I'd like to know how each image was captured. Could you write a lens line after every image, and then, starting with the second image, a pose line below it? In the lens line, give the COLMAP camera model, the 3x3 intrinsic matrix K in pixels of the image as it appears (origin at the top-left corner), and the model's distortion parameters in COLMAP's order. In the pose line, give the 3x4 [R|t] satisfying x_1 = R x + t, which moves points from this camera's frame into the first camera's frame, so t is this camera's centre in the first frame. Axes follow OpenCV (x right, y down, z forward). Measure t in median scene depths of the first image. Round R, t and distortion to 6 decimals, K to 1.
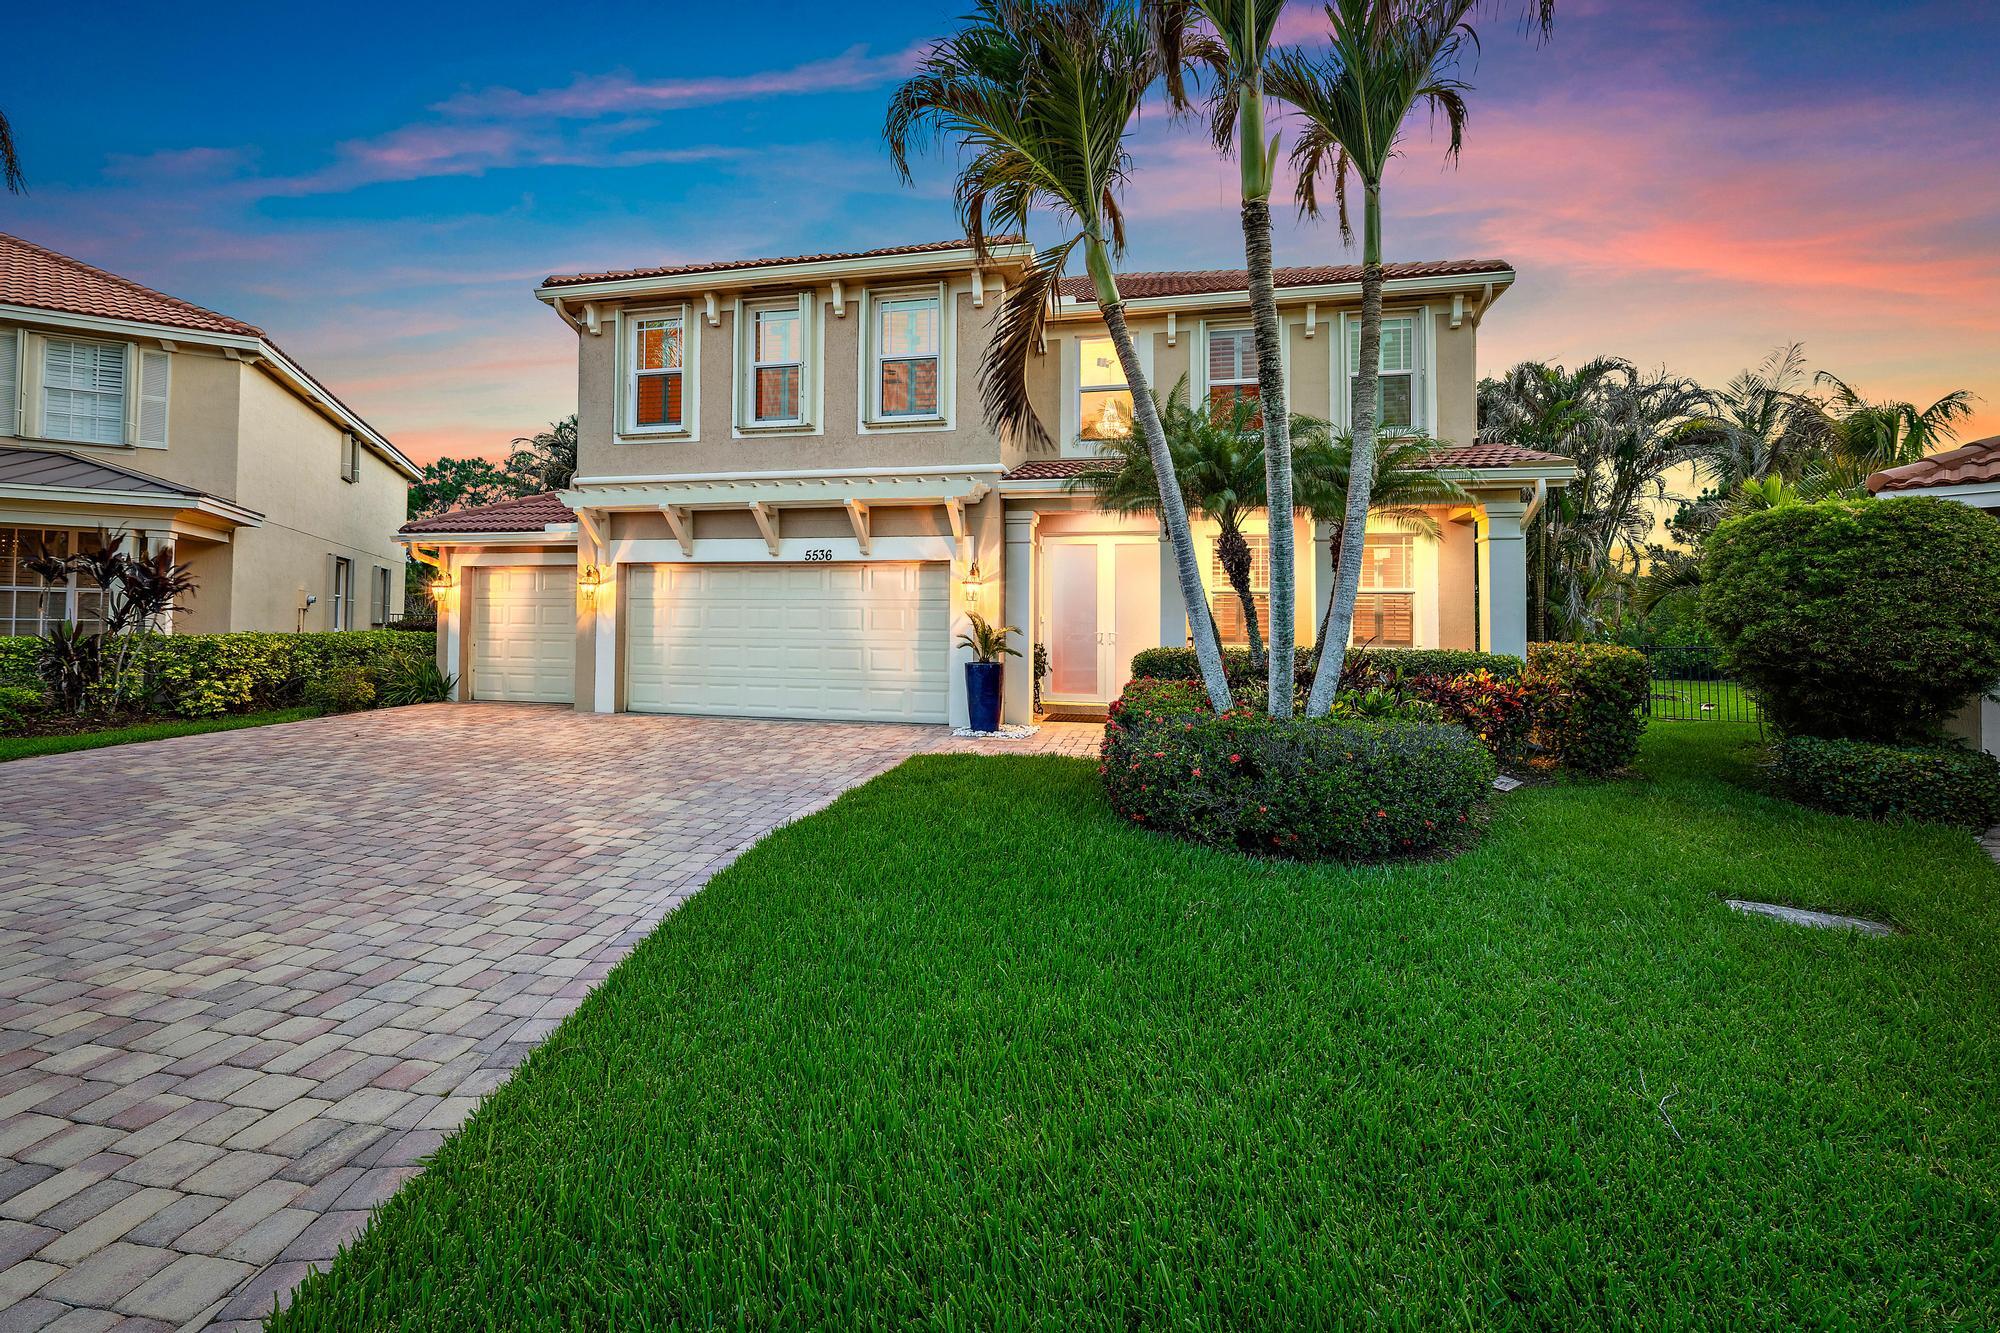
lens RADIAL K [[801.9, 0, 1002.4], [0, 801.9, 582.2], [0, 0, 1]] dist [0.000194, 0.000005]
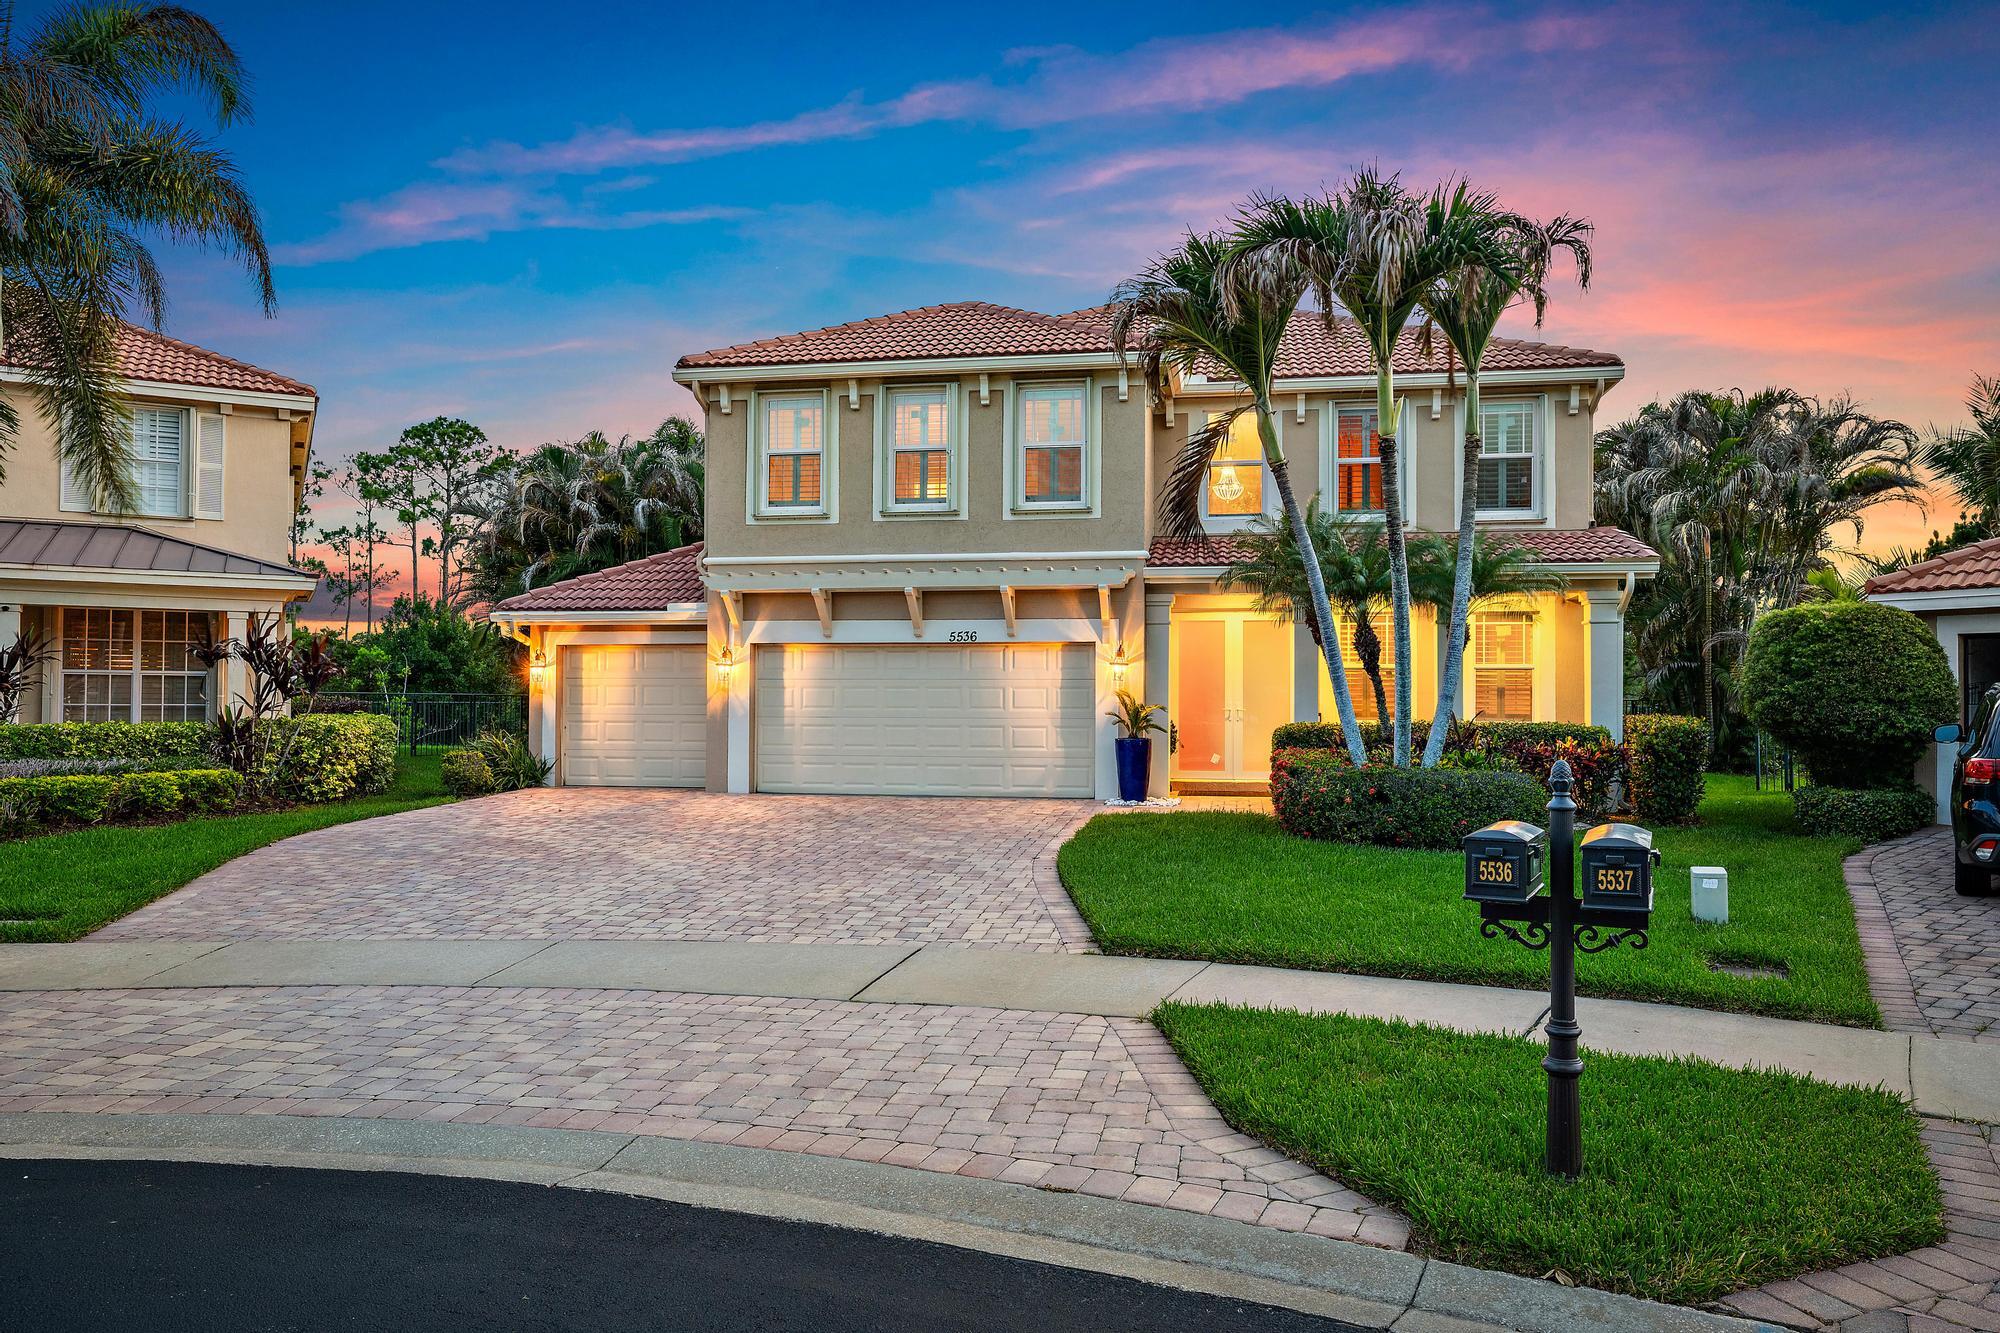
lens RADIAL K [[1374.8, 0, 1000.0], [0, 1374.8, 666.5], [0, 0, 1]] dist [0.004614, 0.002064]
pose [[0.999187, -0.007042, 0.039688, -0.258824], [0.005750, 0.999453, 0.032570, -0.053794], [-0.039896, -0.032316, 0.998681, -0.786471]]
